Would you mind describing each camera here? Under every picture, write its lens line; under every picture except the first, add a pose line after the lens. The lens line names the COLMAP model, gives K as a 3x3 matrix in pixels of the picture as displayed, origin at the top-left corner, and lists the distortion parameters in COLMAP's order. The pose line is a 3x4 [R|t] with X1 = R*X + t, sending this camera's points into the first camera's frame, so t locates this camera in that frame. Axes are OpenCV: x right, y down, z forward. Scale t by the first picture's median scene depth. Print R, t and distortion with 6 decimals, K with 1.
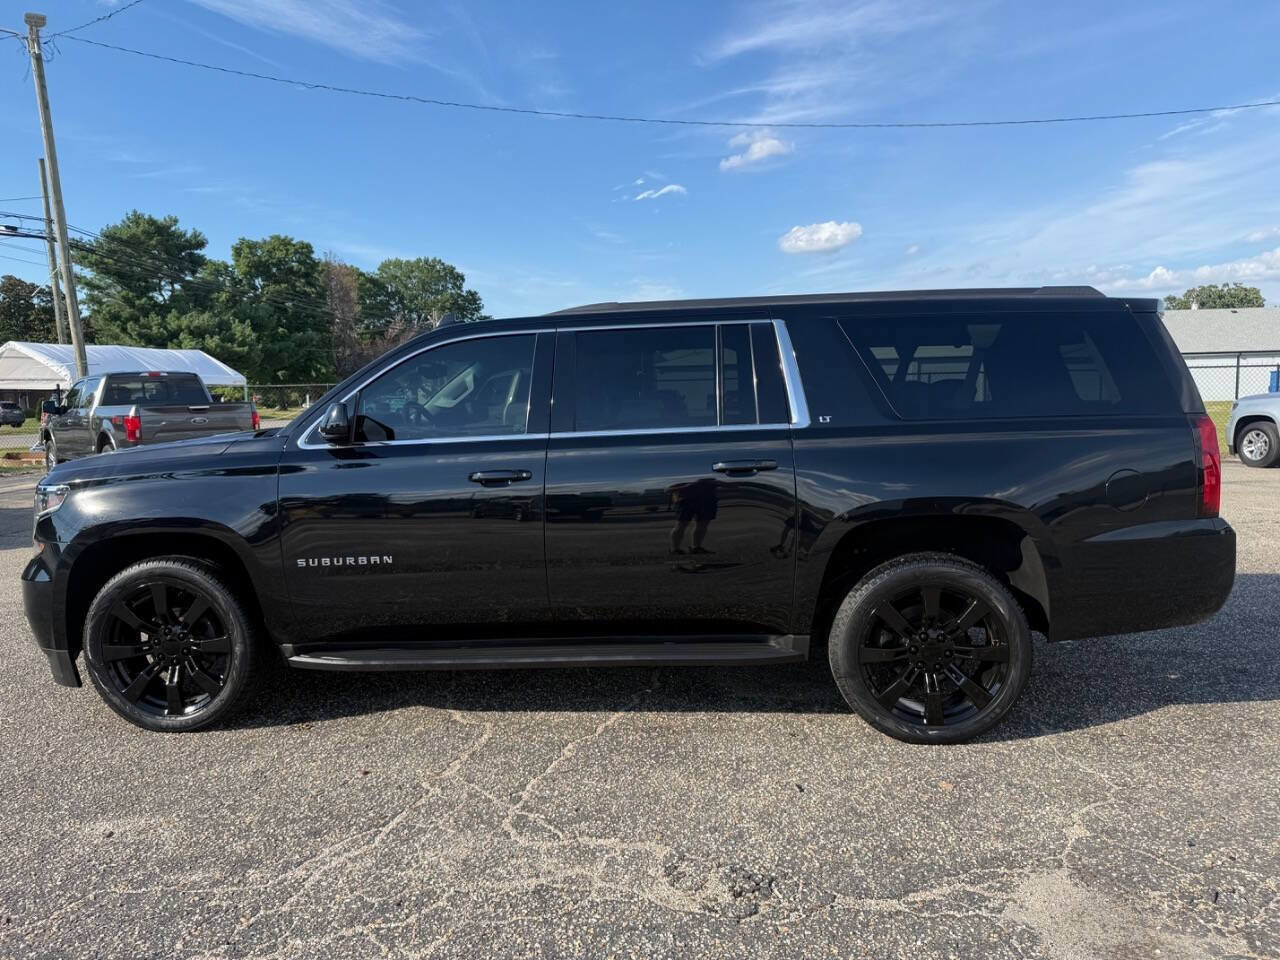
lens RADIAL K [[904.0, 0, 644.8], [0, 904.0, 496.5], [0, 0, 1]] dist [0.035820, -0.050328]
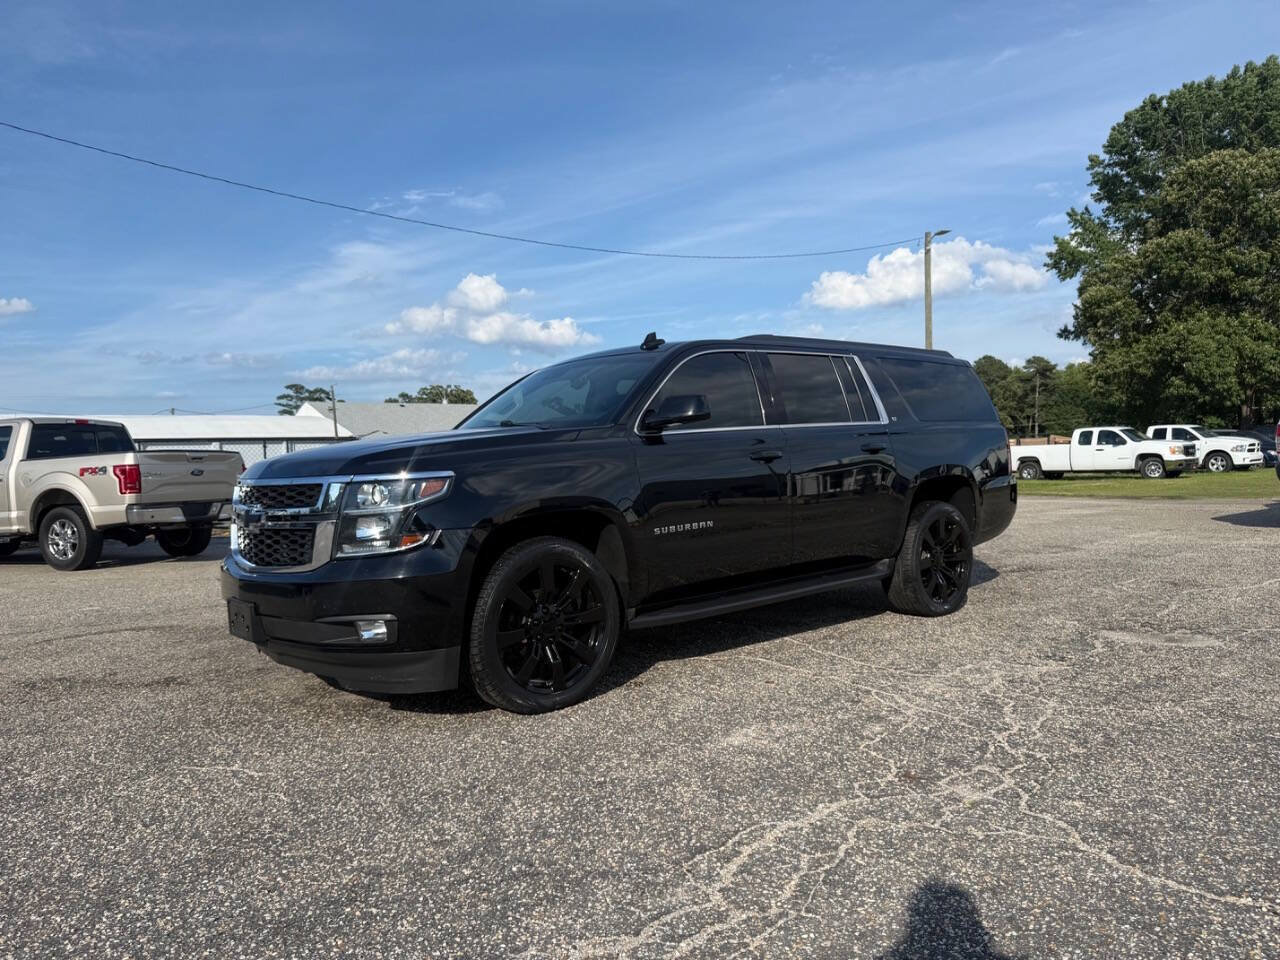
lens RADIAL K [[920.0, 0, 645.6], [0, 920.0, 476.6], [0, 0, 1]] dist [0.025928, -0.031464]
pose [[0.685484, -0.015127, 0.727930, -1.251568], [0.095355, 0.993038, -0.069158, 0.084788], [-0.721816, 0.116818, 0.682155, 0.209240]]
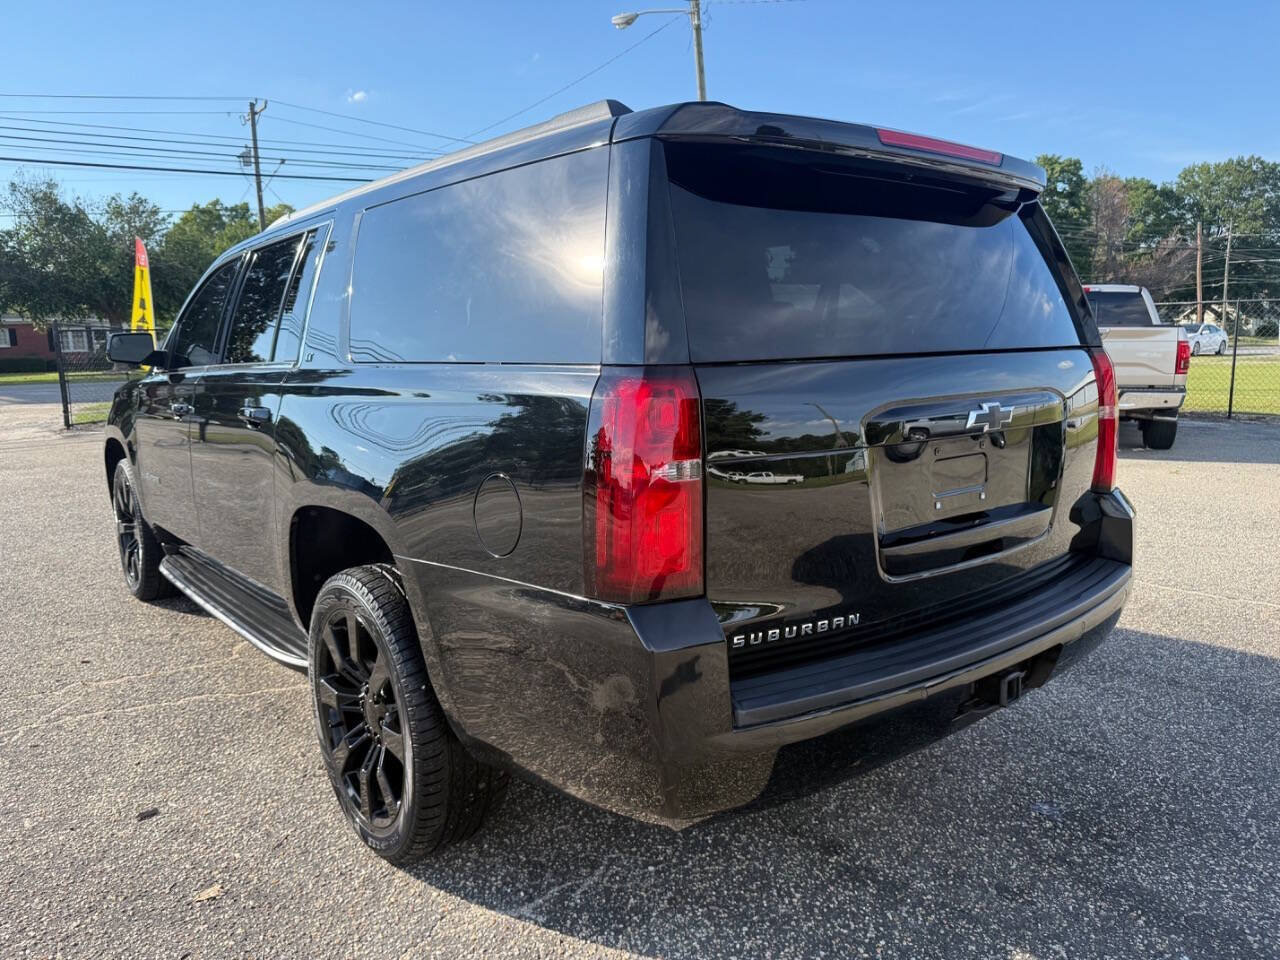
lens RADIAL K [[920.0, 0, 640.6], [0, 920.0, 487.0], [0, 0, 1]] dist [0.025928, -0.031464]
pose [[0.678729, 0.124273, -0.723797, 0.901713], [-0.079584, 0.992221, 0.095731, -0.073068], [0.730064, -0.007373, 0.683339, 0.665934]]
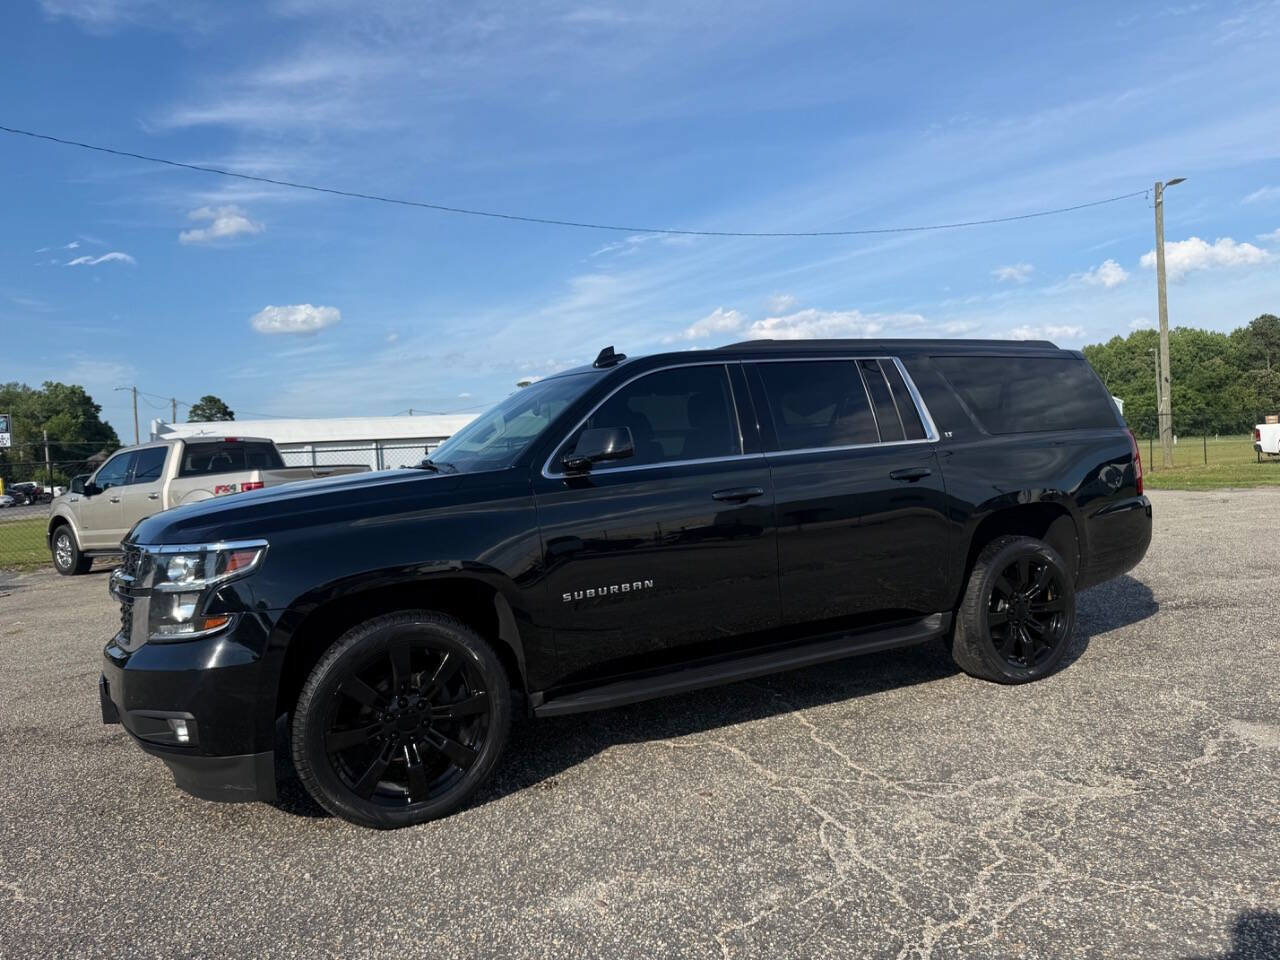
lens RADIAL K [[904.0, 0, 651.4], [0, 904.0, 474.2], [0, 0, 1]] dist [0.035820, -0.050328]
pose [[0.843301, -0.037327, 0.536144, -0.806889], [0.099205, 0.991254, -0.087028, 0.037035], [-0.528206, 0.126578, 0.839629, 0.154612]]
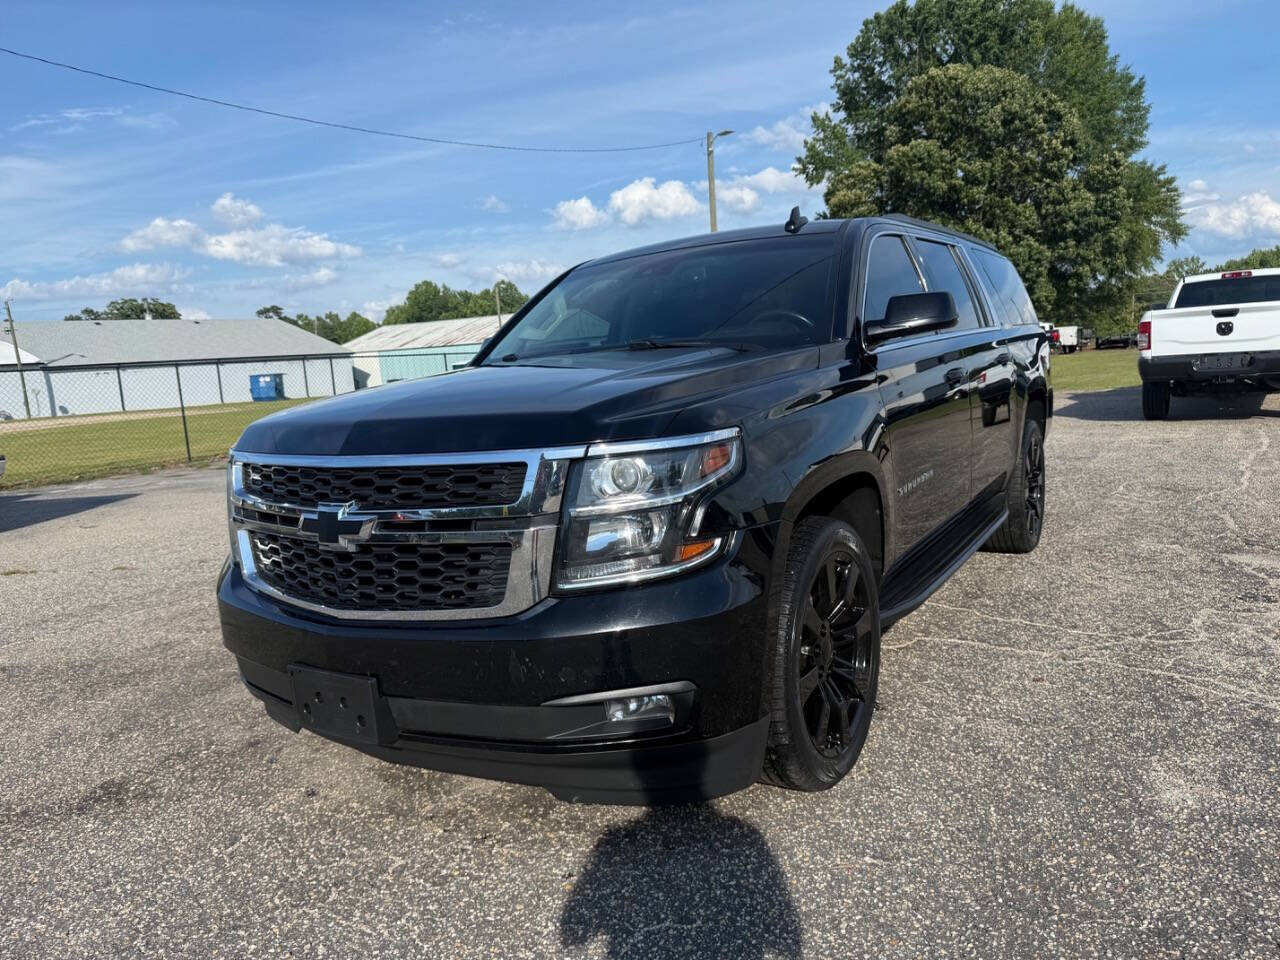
lens RADIAL K [[920.0, 0, 651.9], [0, 920.0, 490.3], [0, 0, 1]] dist [0.025928, -0.031464]
pose [[0.444054, -0.137820, 0.885337, -1.223103], [0.153060, 0.985243, 0.076603, -0.026226], [-0.882830, 0.101493, 0.458596, 0.831888]]
